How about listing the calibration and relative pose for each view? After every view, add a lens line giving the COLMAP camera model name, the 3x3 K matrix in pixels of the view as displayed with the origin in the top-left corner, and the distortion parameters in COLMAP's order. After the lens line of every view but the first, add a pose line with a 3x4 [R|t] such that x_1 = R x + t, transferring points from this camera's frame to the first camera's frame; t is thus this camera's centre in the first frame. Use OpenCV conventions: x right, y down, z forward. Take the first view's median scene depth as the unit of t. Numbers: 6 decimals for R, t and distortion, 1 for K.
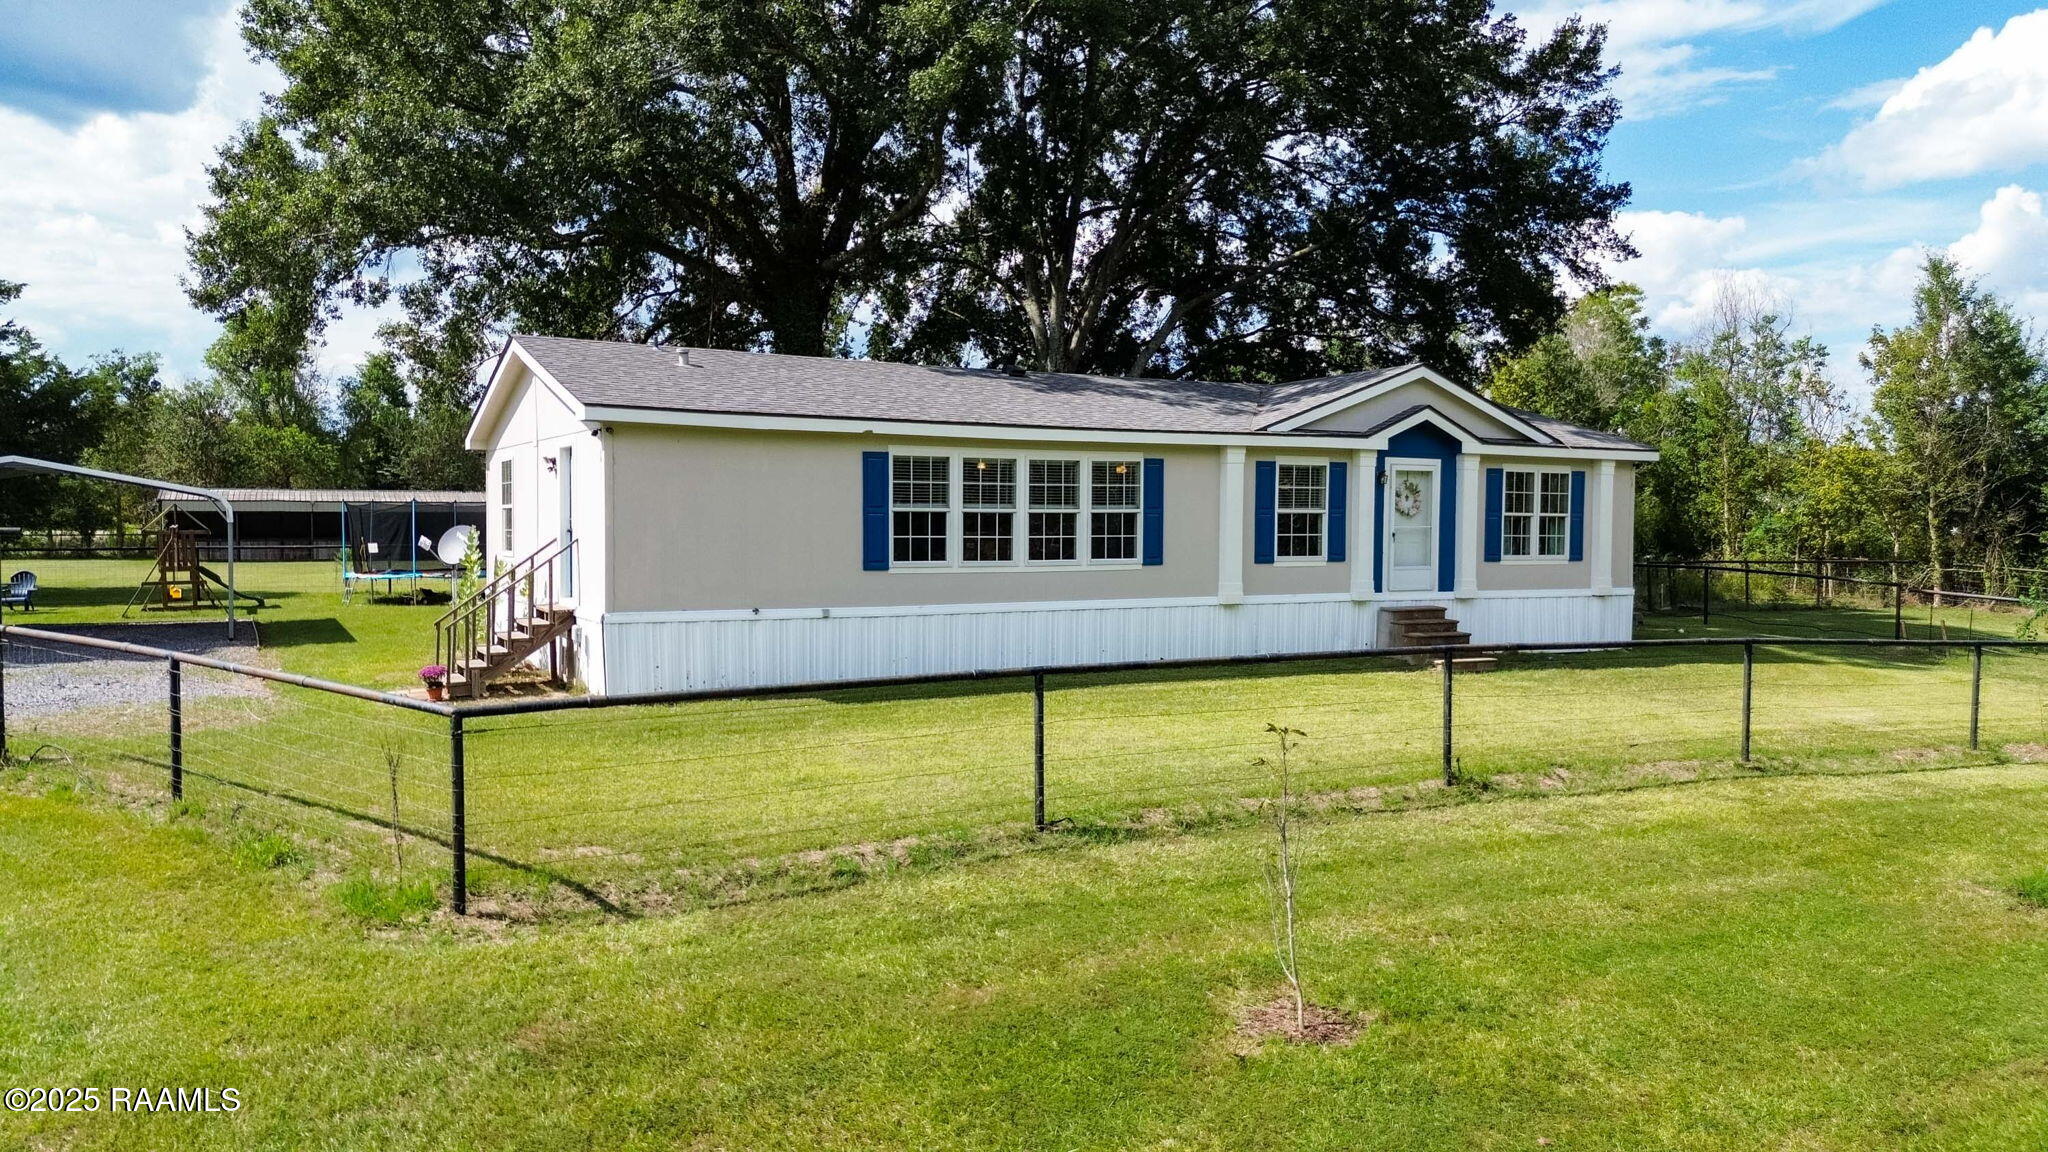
lens RADIAL K [[1342.2, 0, 1024.0], [0, 1342.2, 576.0], [0, 0, 1]] dist [-0.008674, -0.001973]
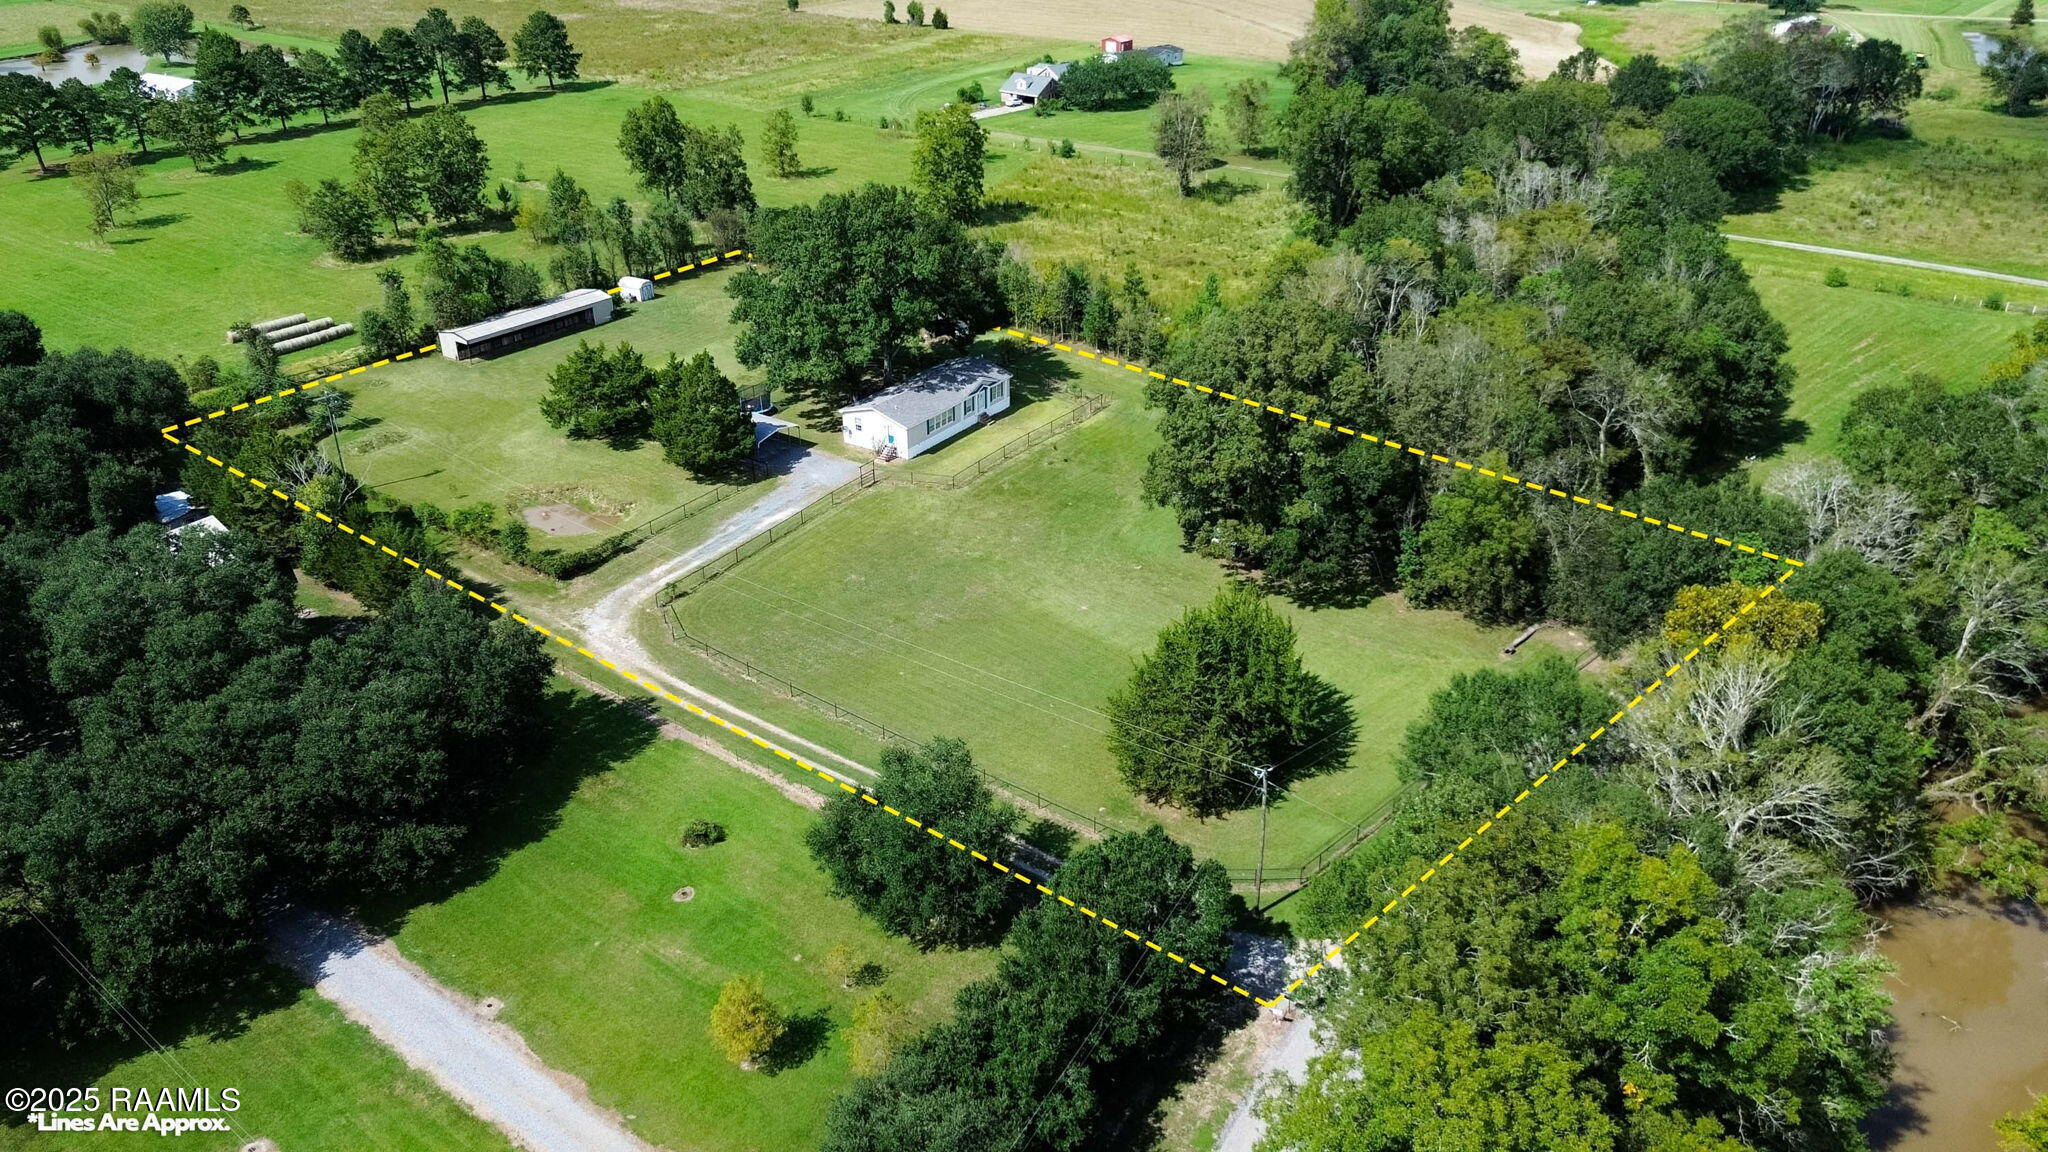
lens RADIAL K [[1374.6, 0, 1024.0], [0, 1374.6, 576.0], [0, 0, 1]] dist [0.004644, -0.000088]
pose [[0.868479, -0.237613, 0.435069, -2.675072], [0.012690, 0.888007, 0.459655, -2.382716], [-0.495564, -0.393680, 0.774230, -4.671581]]
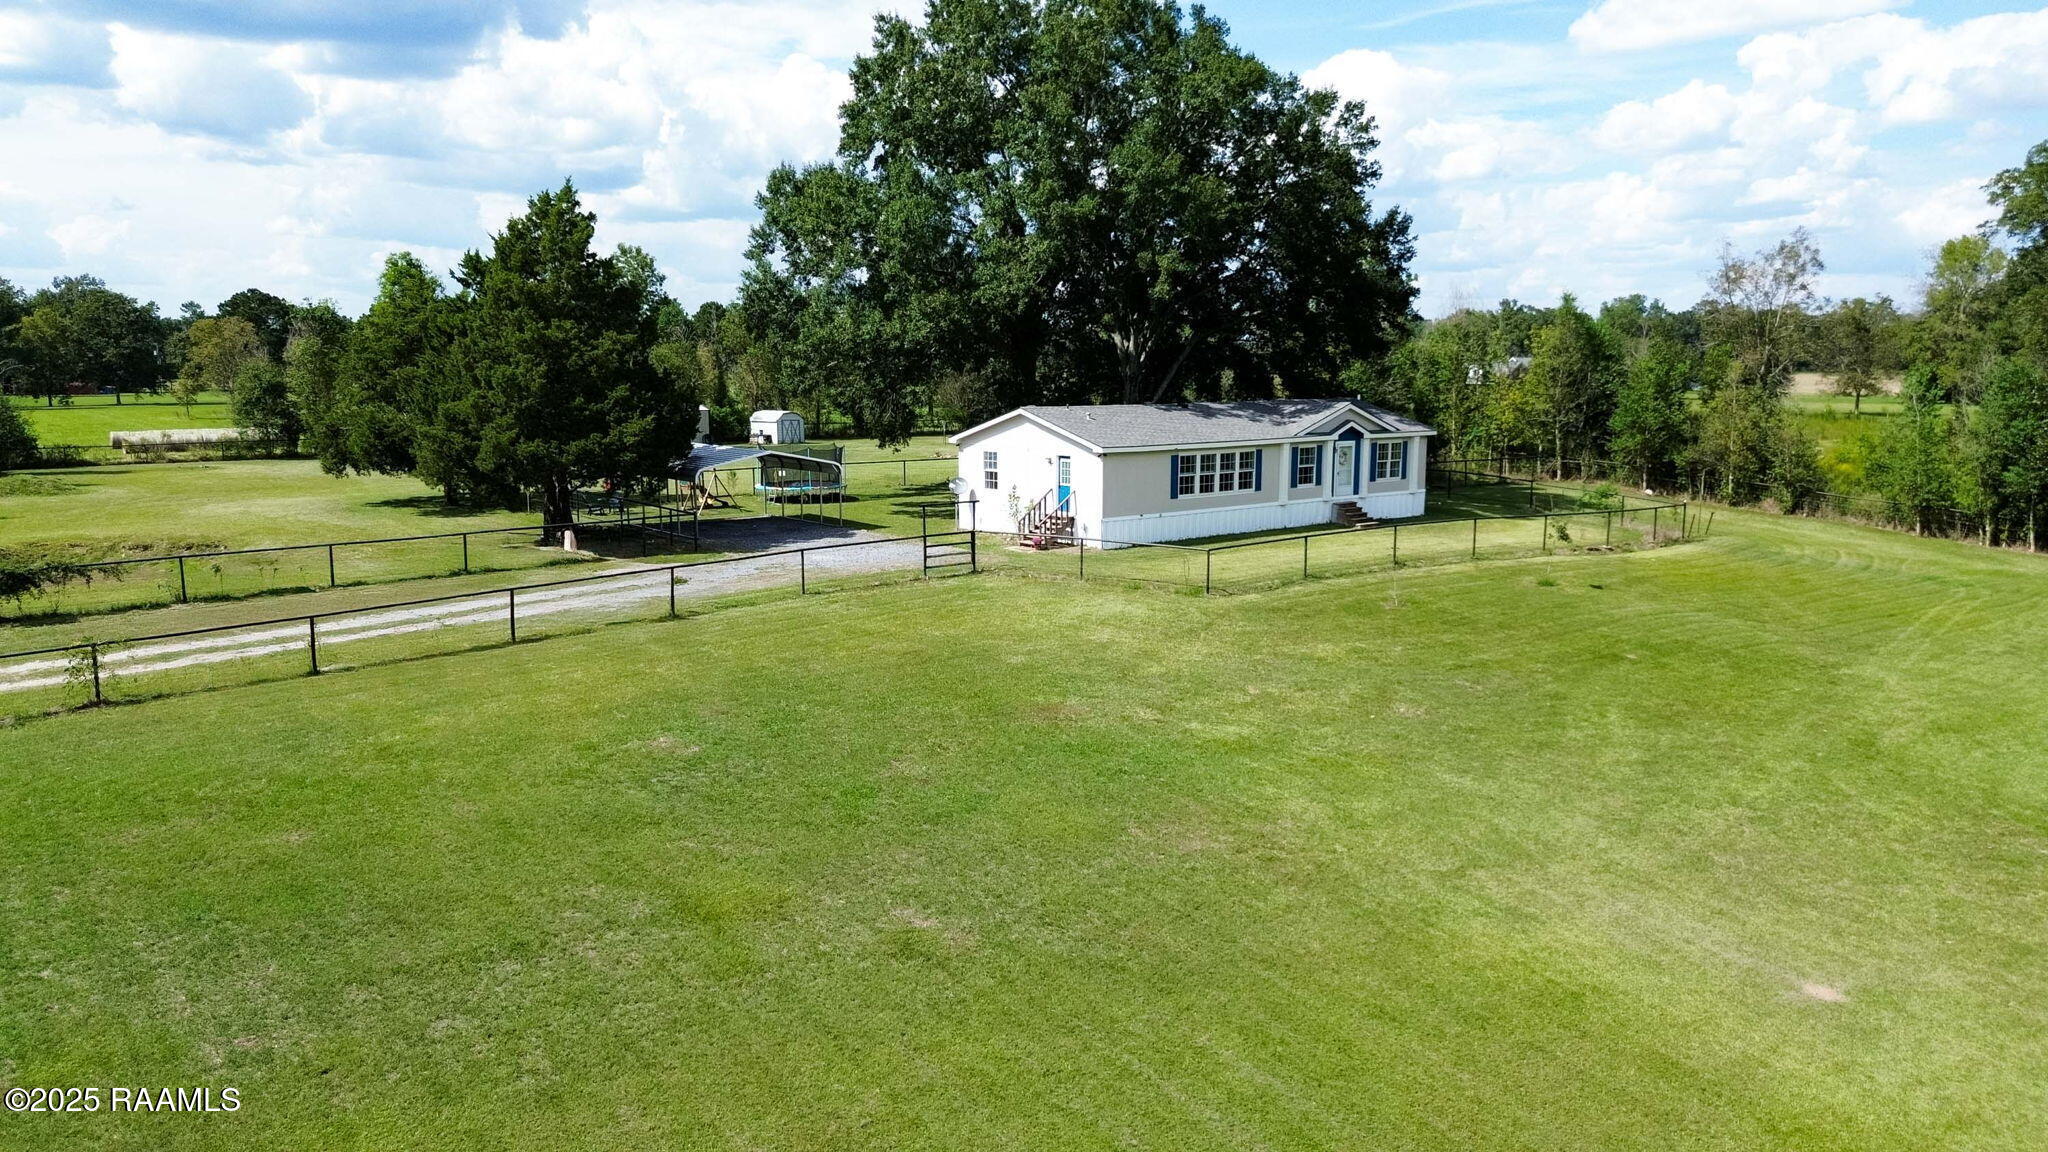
lens RADIAL K [[1374.6, 0, 1024.0], [0, 1374.6, 576.0], [0, 0, 1]] dist [0.004644, -0.000088]
pose [[0.980009, -0.038530, 0.195188, -0.780706], [0.016421, 0.993385, 0.113647, -0.138436], [-0.198276, -0.108170, 0.974159, -1.344670]]
